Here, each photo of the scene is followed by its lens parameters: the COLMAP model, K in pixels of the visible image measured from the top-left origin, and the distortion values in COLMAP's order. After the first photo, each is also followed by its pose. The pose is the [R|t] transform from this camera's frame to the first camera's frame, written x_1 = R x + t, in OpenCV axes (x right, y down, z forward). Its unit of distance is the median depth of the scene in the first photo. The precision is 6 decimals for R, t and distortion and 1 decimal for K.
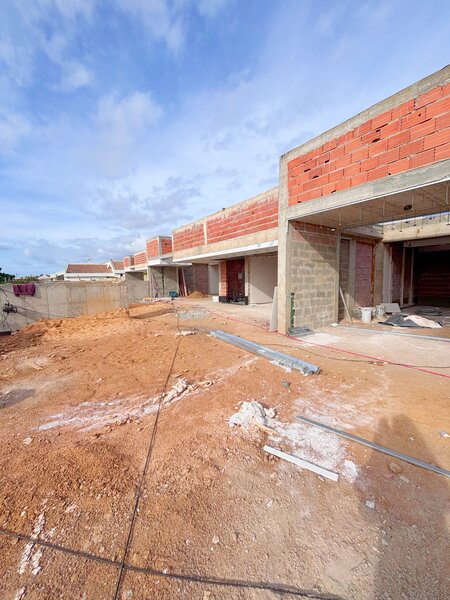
lens RADIAL K [[240.9, 0, 225.0], [0, 240.9, 300.0], [0, 0, 1]] dist [0.000521, -0.000086]
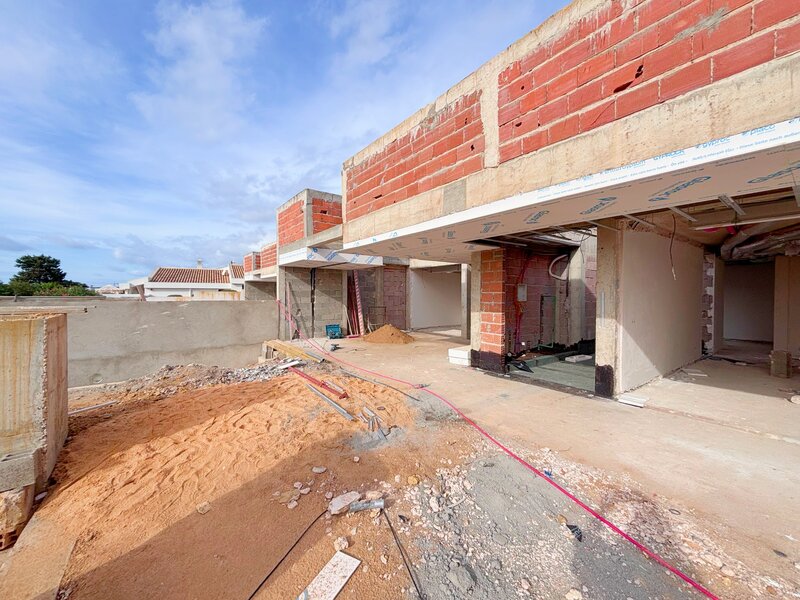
lens RADIAL K [[321.2, 0, 397.6], [0, 321.2, 300.9], [0, 0, 1]] dist [0.000521, -0.000086]
pose [[0.999834, 0.015091, 0.010196, -0.129618], [-0.014375, 0.997648, -0.067027, -0.050647], [-0.011184, 0.066870, 0.997699, 0.495240]]
